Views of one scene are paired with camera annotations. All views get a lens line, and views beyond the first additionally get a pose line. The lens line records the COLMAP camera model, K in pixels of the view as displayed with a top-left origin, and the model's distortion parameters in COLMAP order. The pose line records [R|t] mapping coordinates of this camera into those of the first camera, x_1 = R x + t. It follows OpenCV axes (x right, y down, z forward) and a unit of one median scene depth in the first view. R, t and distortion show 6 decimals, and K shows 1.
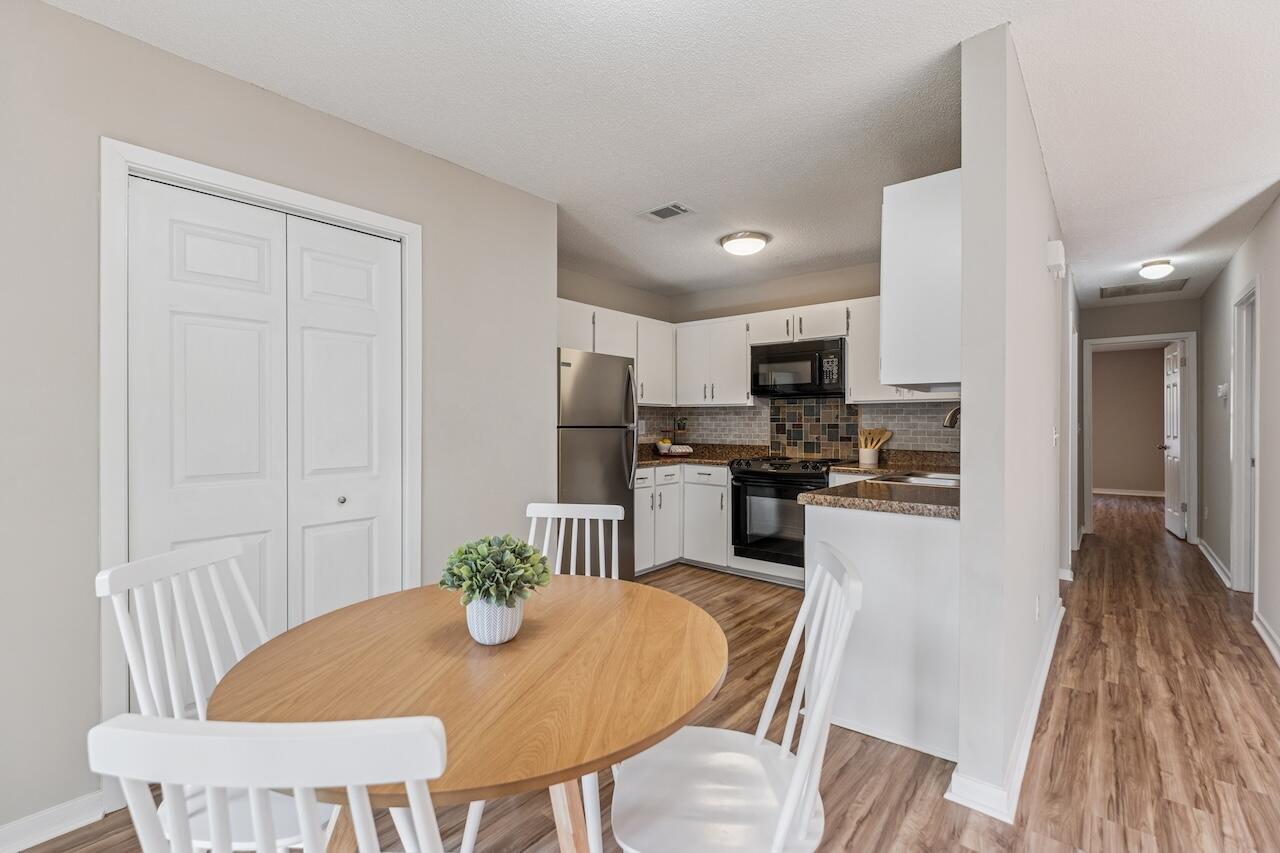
lens RADIAL K [[555.5, 0, 648.2], [0, 555.5, 424.6], [0, 0, 1]] dist [-0.003659, -0.000353]
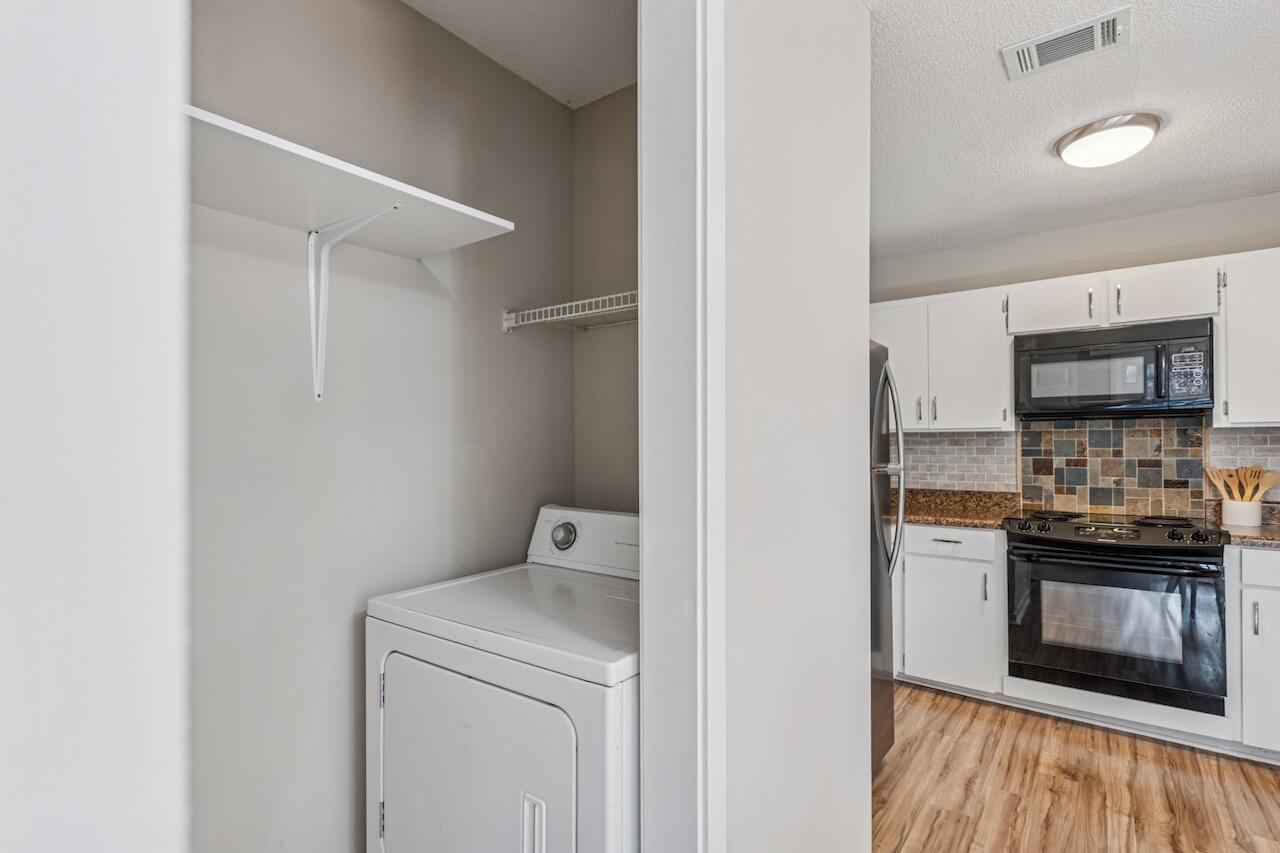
lens RADIAL K [[617.4, 0, 650.6], [0, 617.4, 448.0], [0, 0, 1]] dist [0.003665, 0.001138]
pose [[0.998055, -0.000056, 0.062341, -0.272507], [0.000445, 0.999980, -0.006232, -0.010368], [-0.062340, 0.006248, 0.998035, 0.333744]]
